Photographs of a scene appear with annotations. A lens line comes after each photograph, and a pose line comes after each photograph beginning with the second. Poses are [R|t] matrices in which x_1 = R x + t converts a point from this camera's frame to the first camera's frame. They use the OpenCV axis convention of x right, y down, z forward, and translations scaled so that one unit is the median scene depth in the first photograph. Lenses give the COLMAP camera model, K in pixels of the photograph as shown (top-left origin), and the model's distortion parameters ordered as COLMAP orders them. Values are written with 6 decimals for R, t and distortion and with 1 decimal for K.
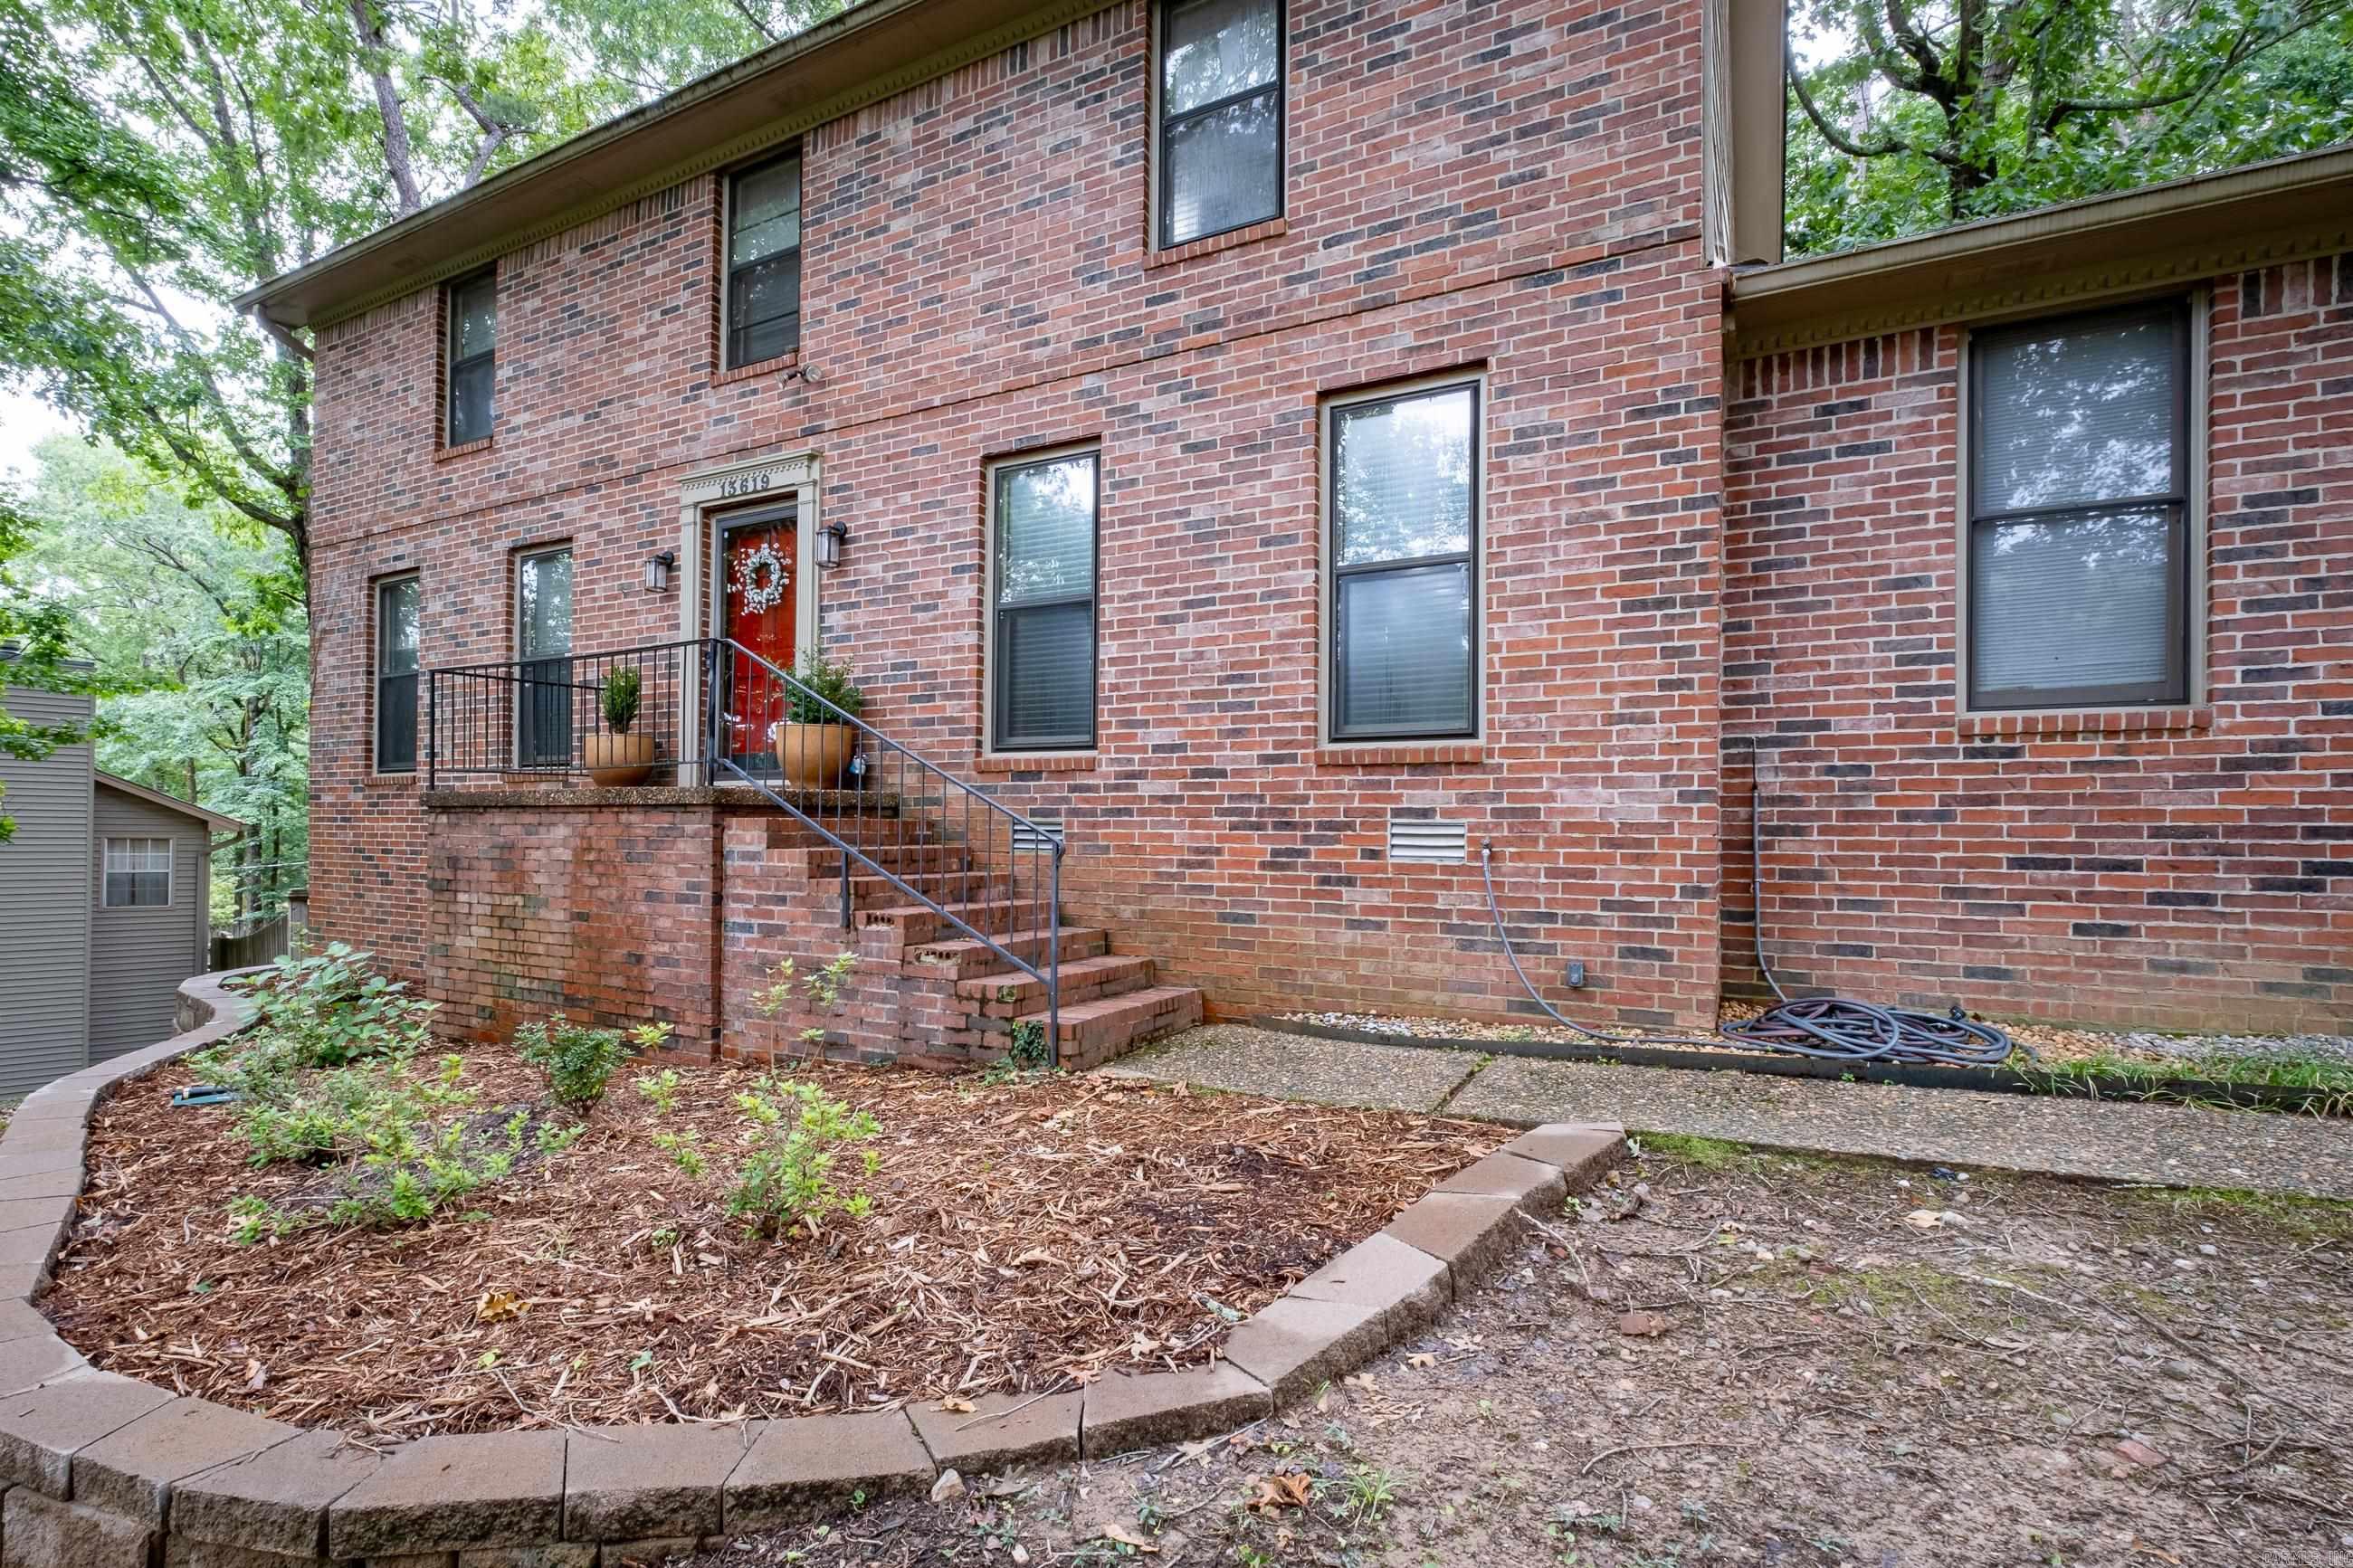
lens RADIAL K [[1077.3, 0, 1047.5], [0, 1077.3, 786.0], [0, 0, 1]] dist [-0.003641, -0.000038]
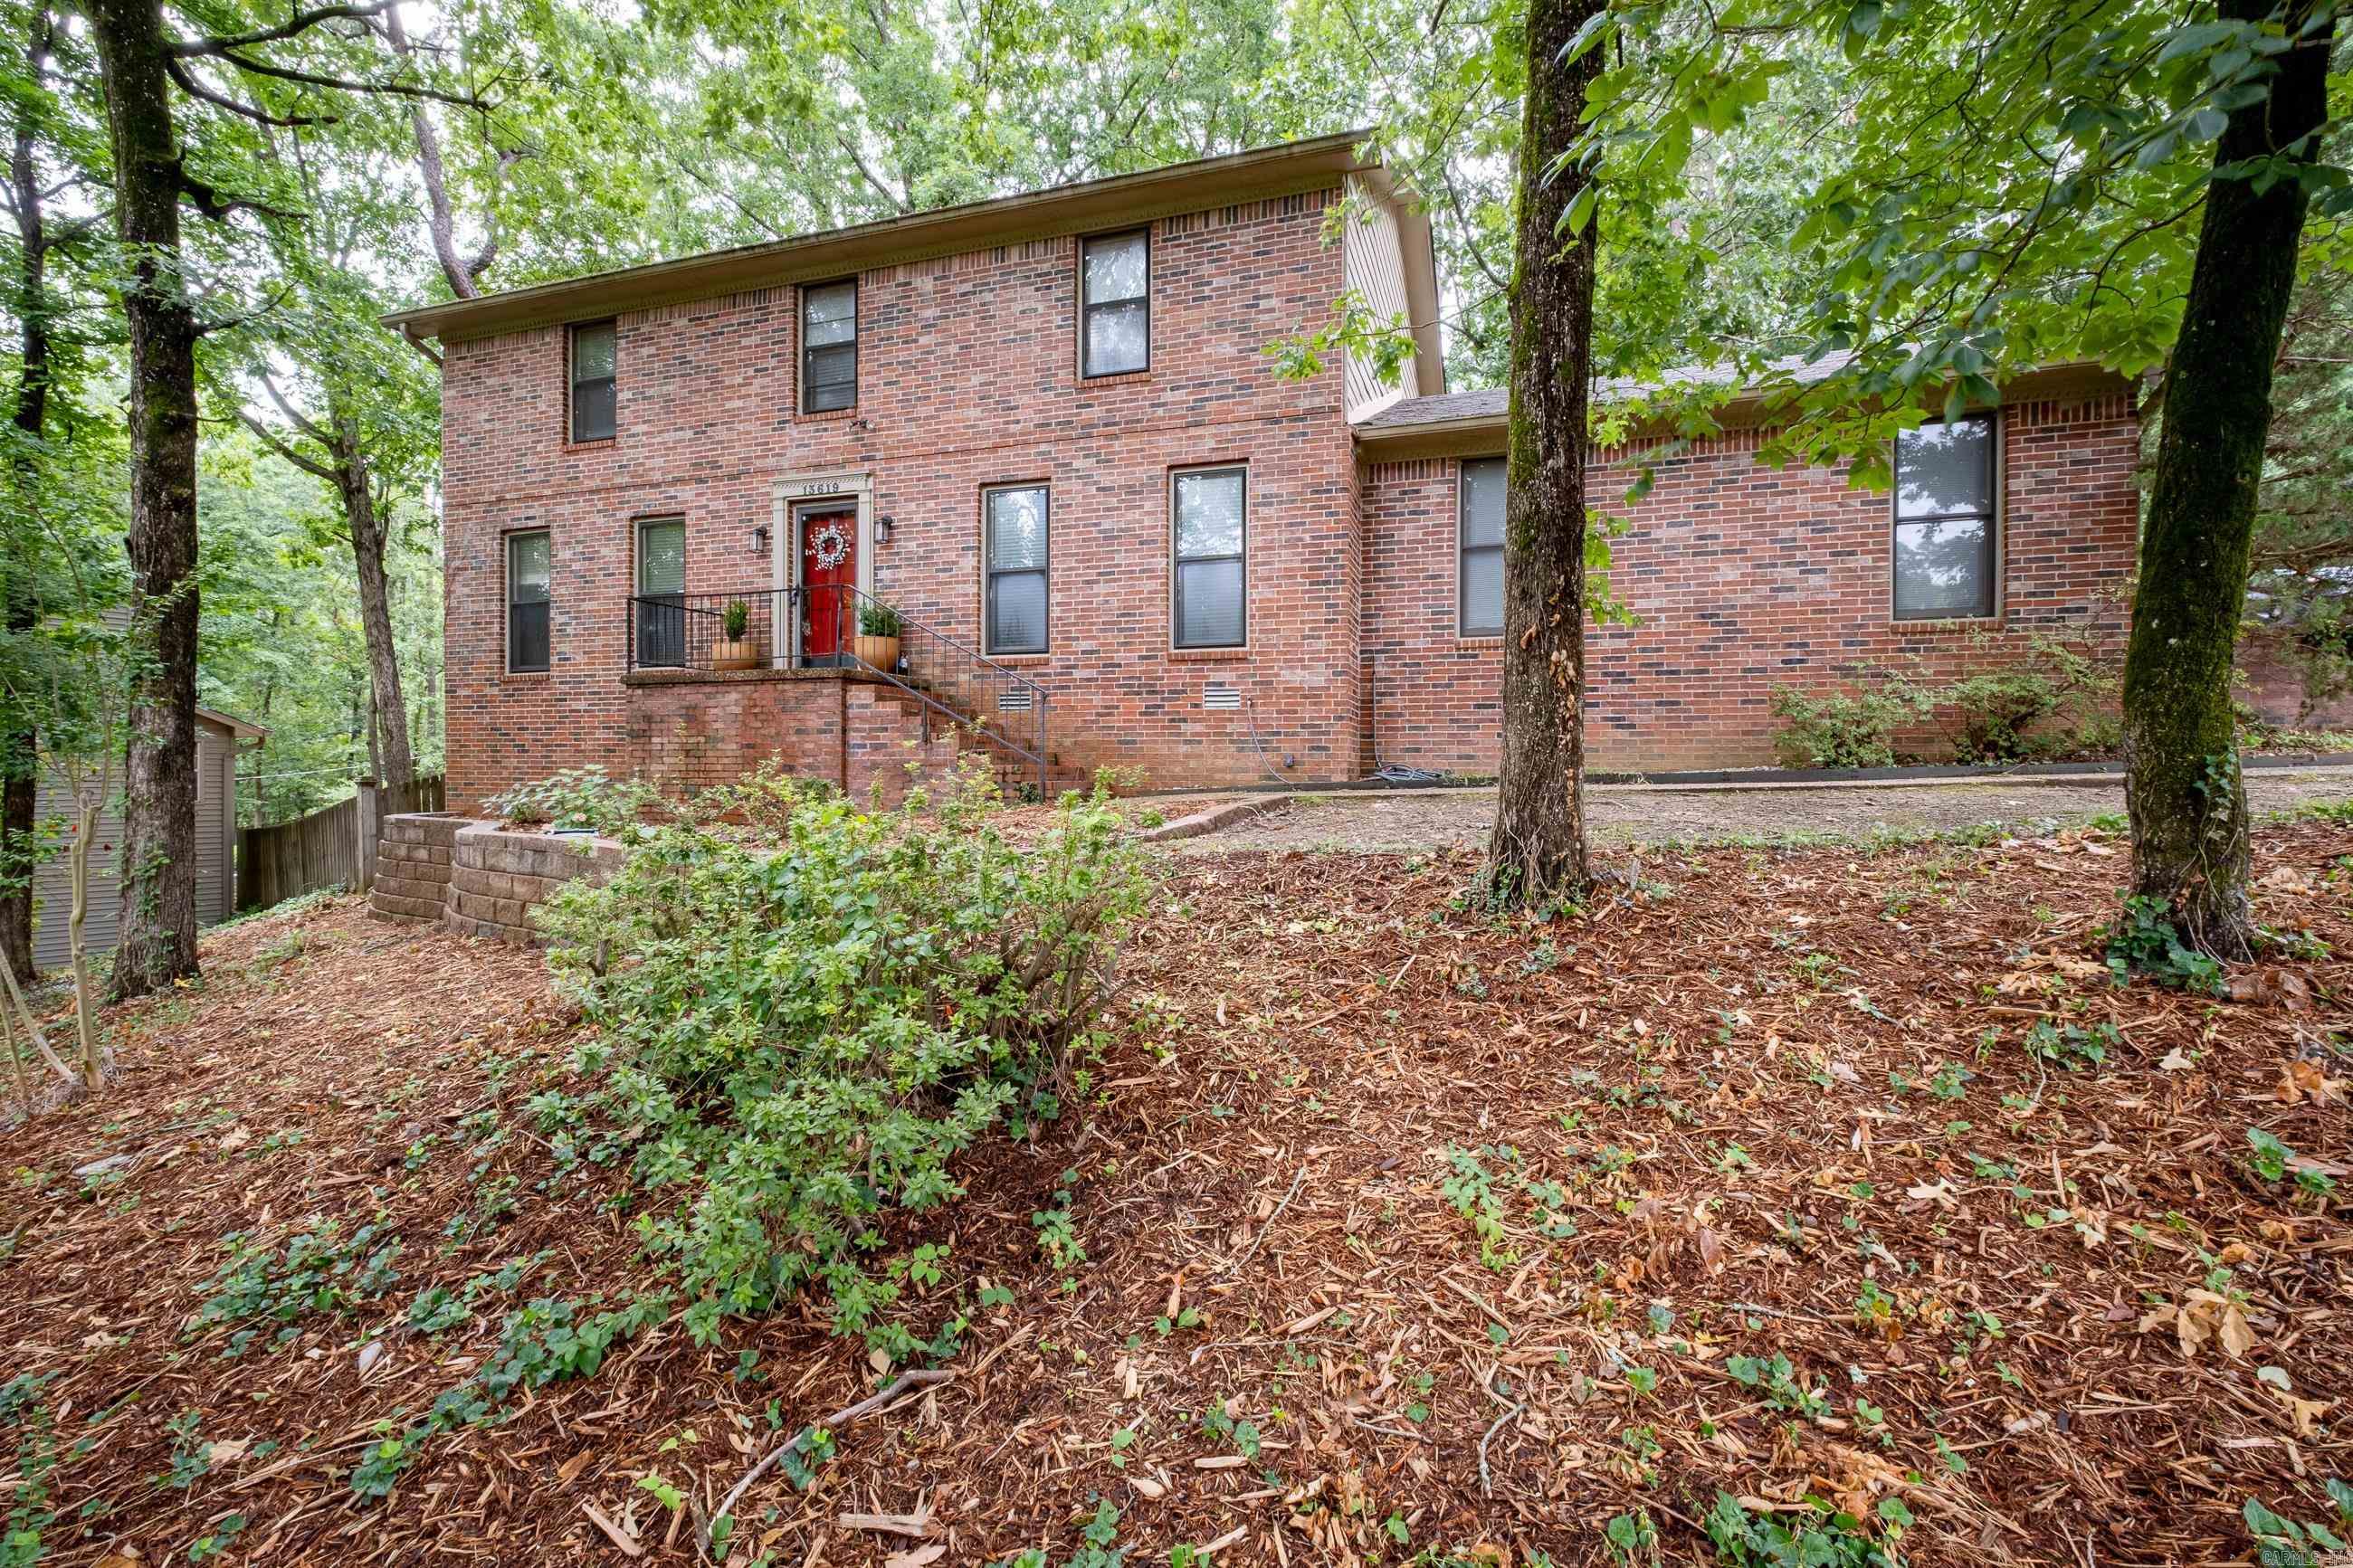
lens RADIAL K [[1061.4, 0, 1178.5], [0, 1061.4, 774.2], [0, 0, 1]] dist [-0.001950, 0.000218]
pose [[0.966949, -0.012627, 0.254656, -0.194678], [0.004893, 0.999508, 0.030981, 0.111297], [-0.254922, -0.028711, 0.966535, -0.755025]]
